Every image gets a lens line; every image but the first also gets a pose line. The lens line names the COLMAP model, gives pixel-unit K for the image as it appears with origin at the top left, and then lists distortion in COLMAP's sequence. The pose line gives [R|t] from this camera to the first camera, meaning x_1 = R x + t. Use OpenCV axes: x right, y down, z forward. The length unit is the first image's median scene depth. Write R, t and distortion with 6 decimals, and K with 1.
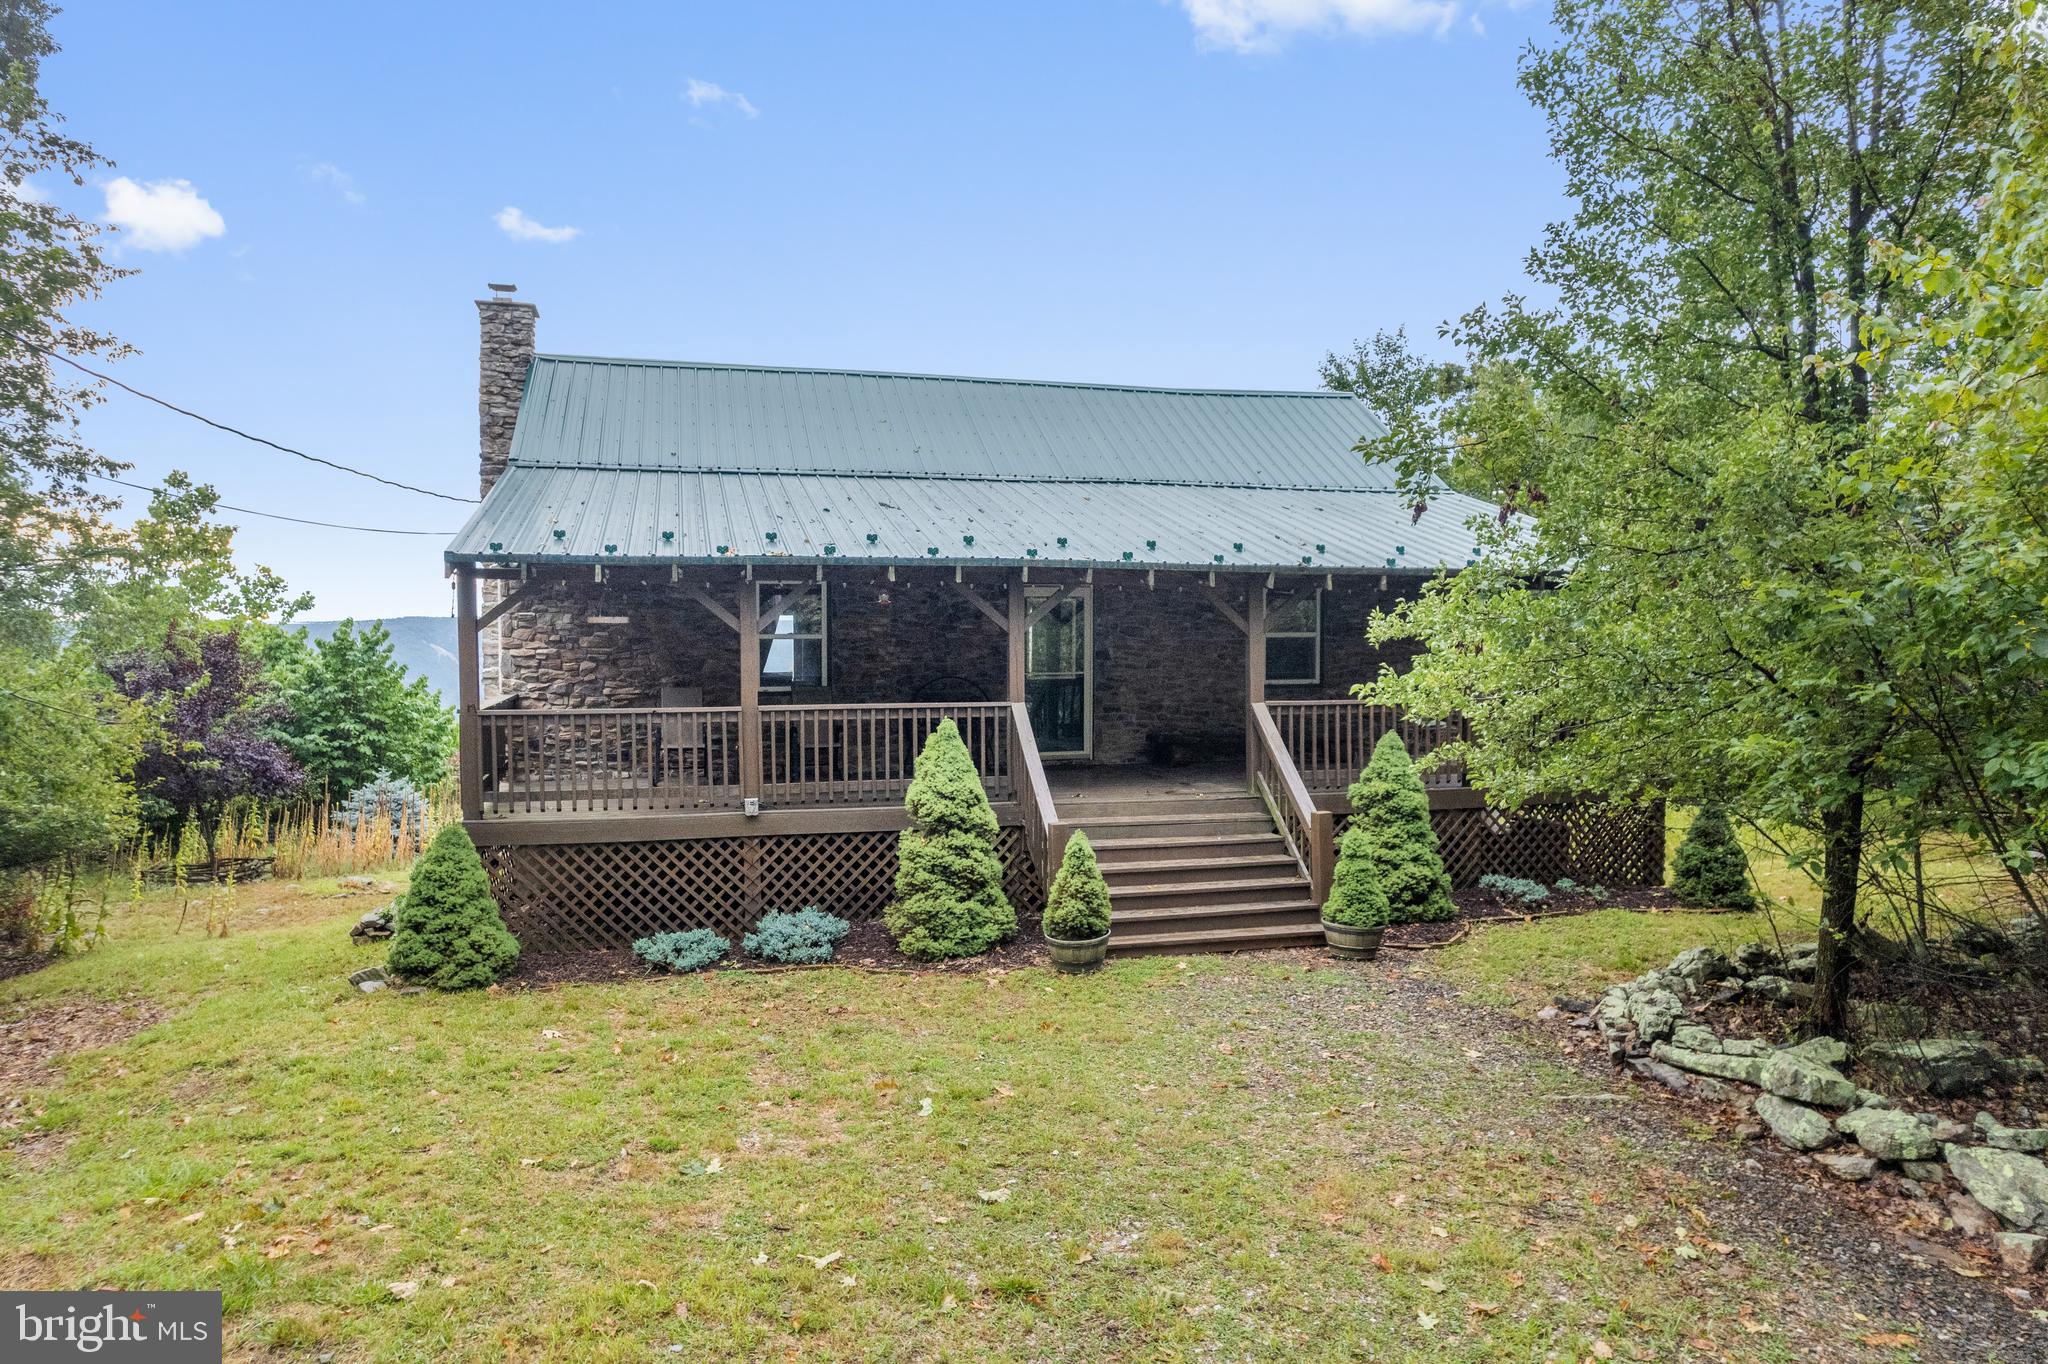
lens RADIAL K [[1349.3, 0, 1015.9], [0, 1349.3, 694.6], [0, 0, 1]] dist [-0.057318, 0.035071]
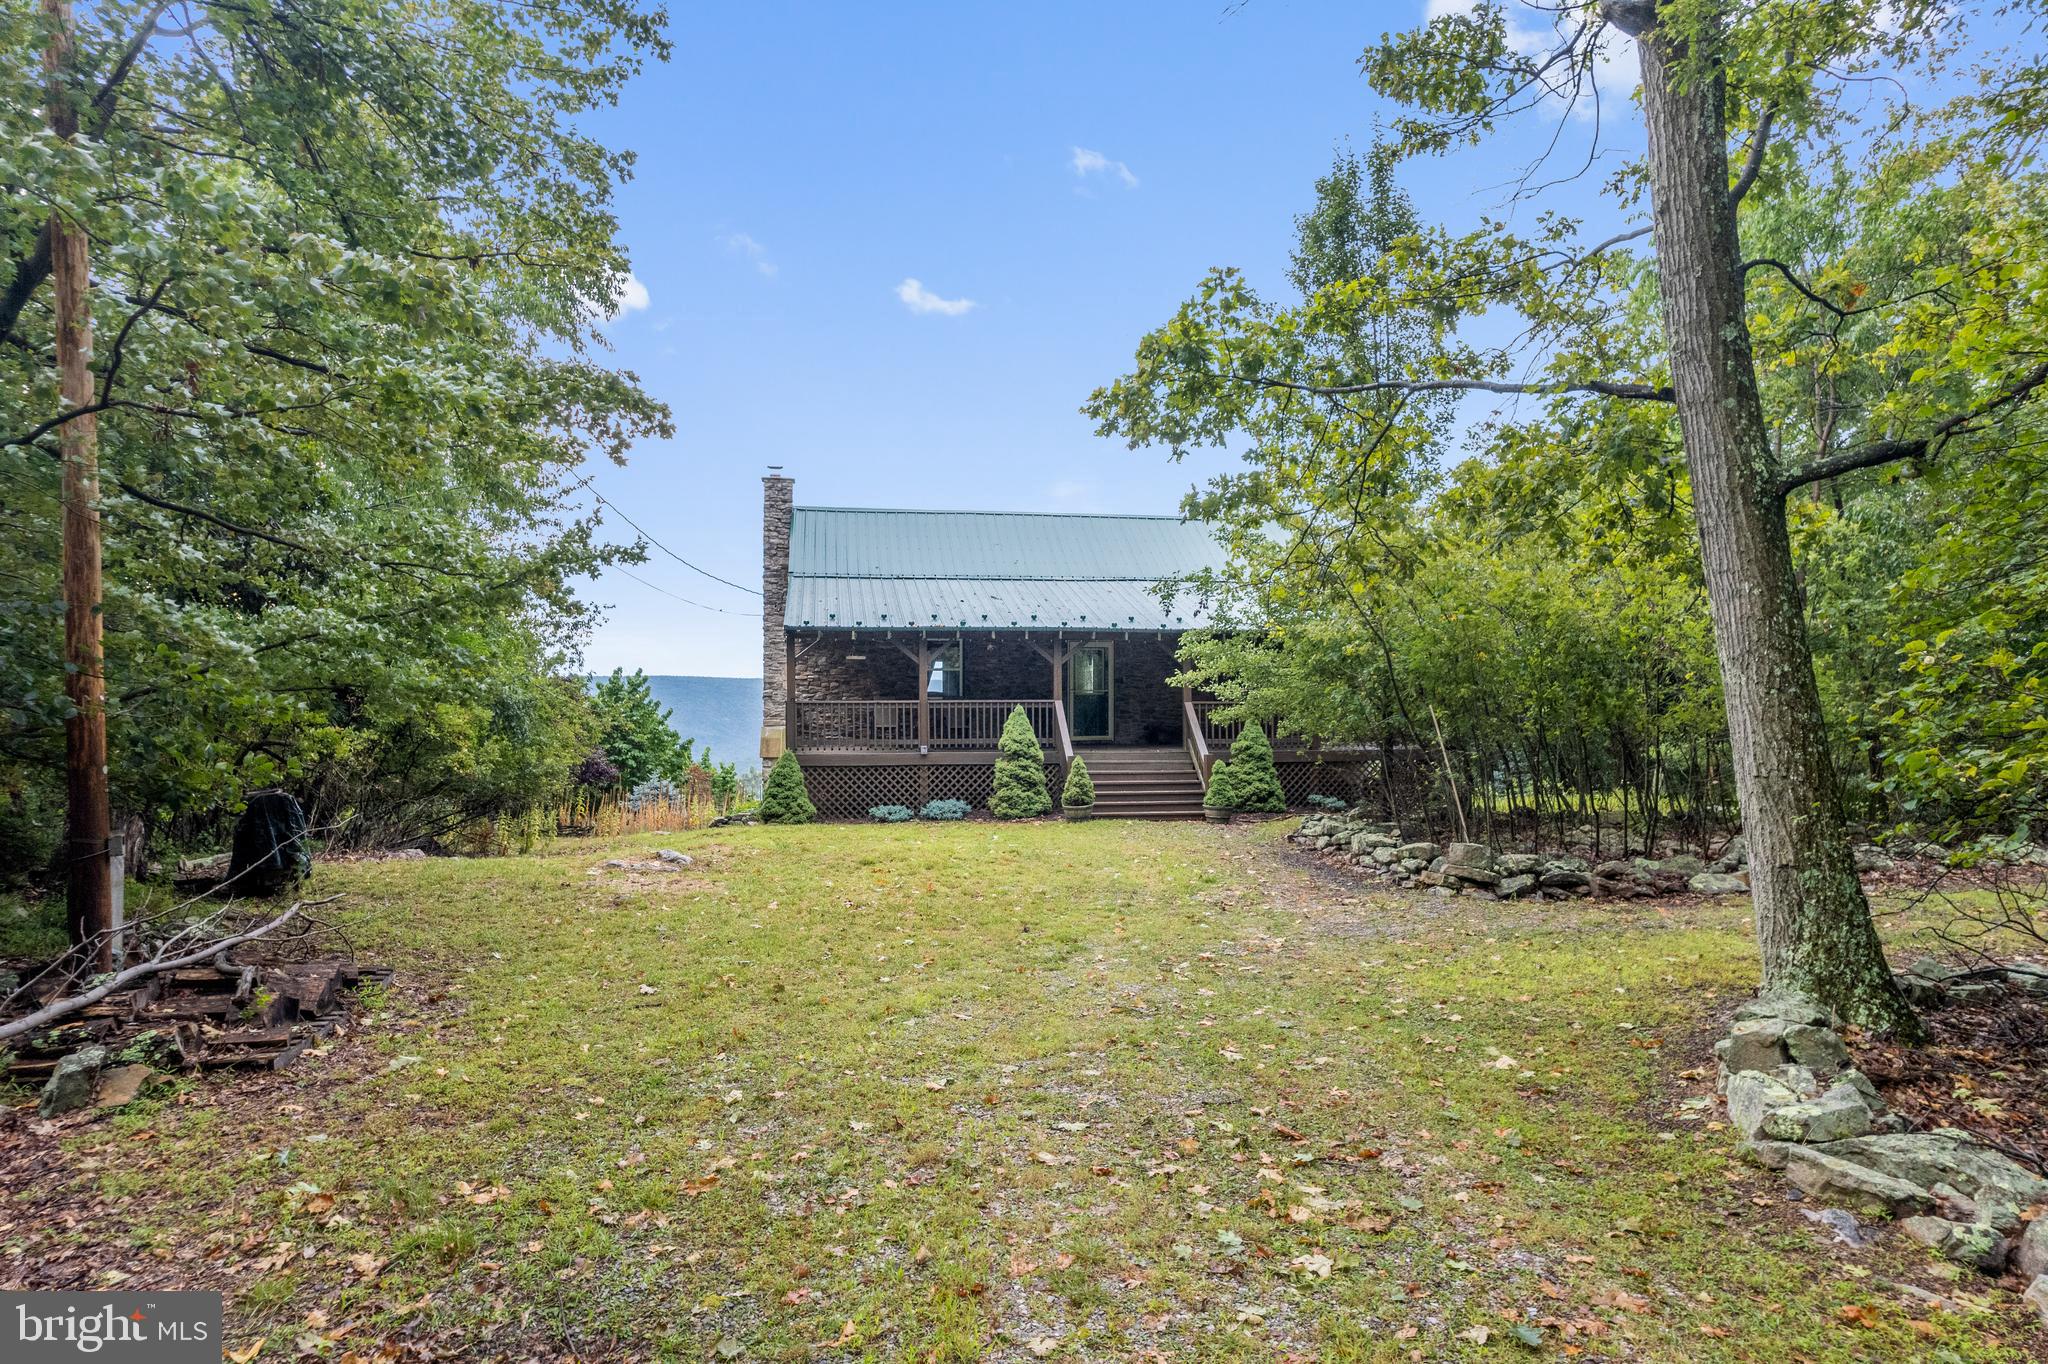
lens RADIAL K [[1349.3, 0, 1011.4], [0, 1349.3, 685.5], [0, 0, 1]] dist [-0.057318, 0.035071]
pose [[0.994181, -0.000391, -0.107719, 0.160203], [-0.005057, 0.998722, -0.050295, 0.092185], [0.107601, 0.050547, 0.992908, -1.052525]]
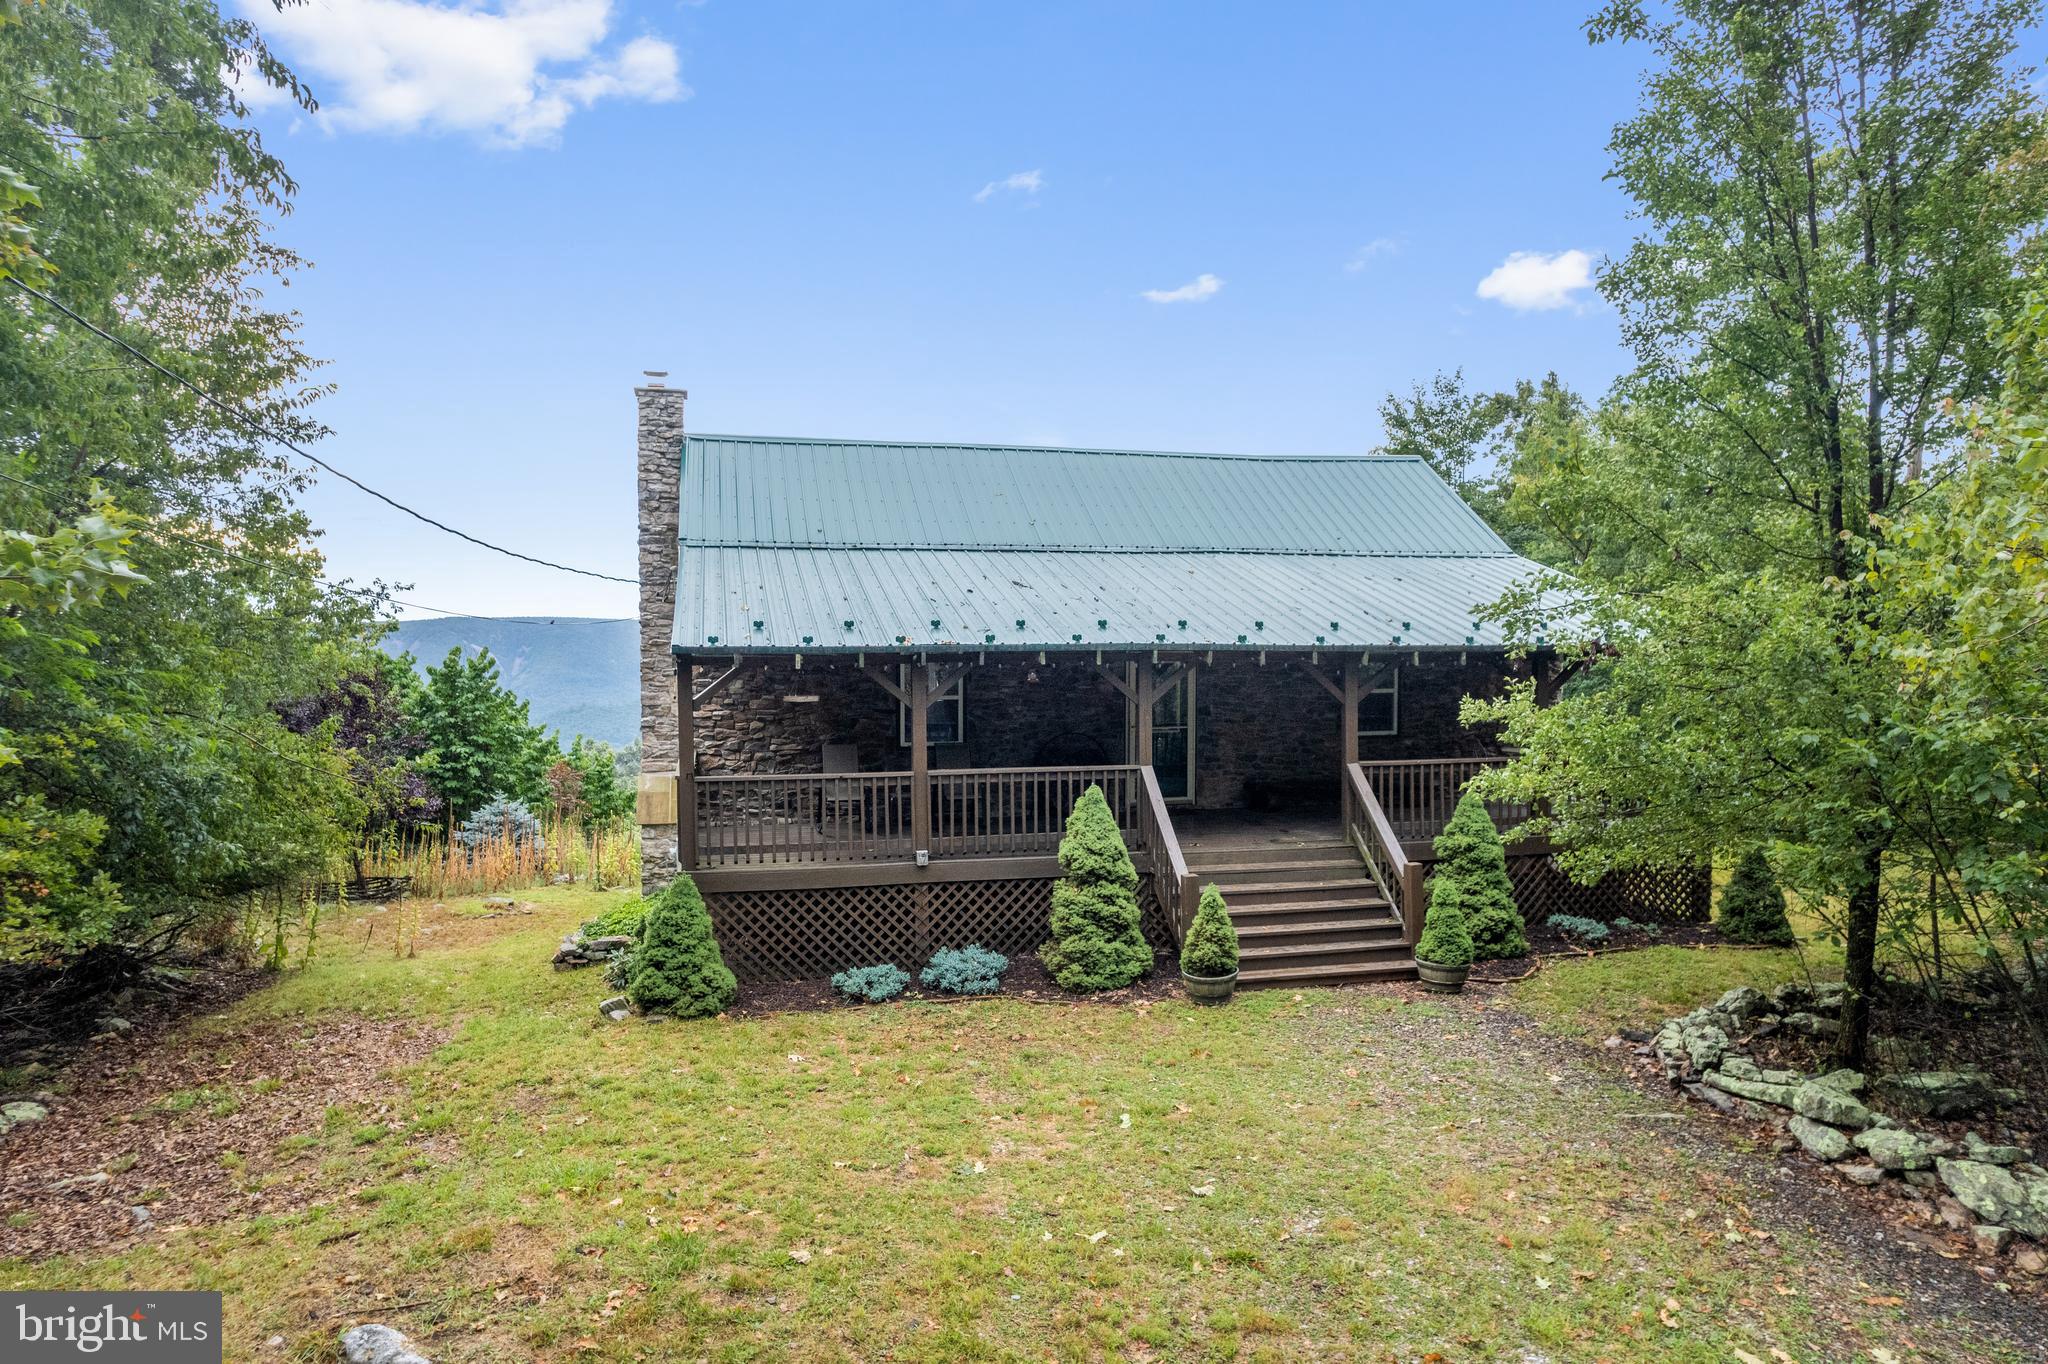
lens RADIAL K [[1349.3, 0, 1014.9], [0, 1349.3, 693.8], [0, 0, 1]] dist [-0.057318, 0.035071]
pose [[0.999655, 0.000580, -0.026268, -0.089568], [-0.000596, 1.000000, -0.000605, -0.061054], [0.026268, 0.000621, 0.999655, -0.172393]]
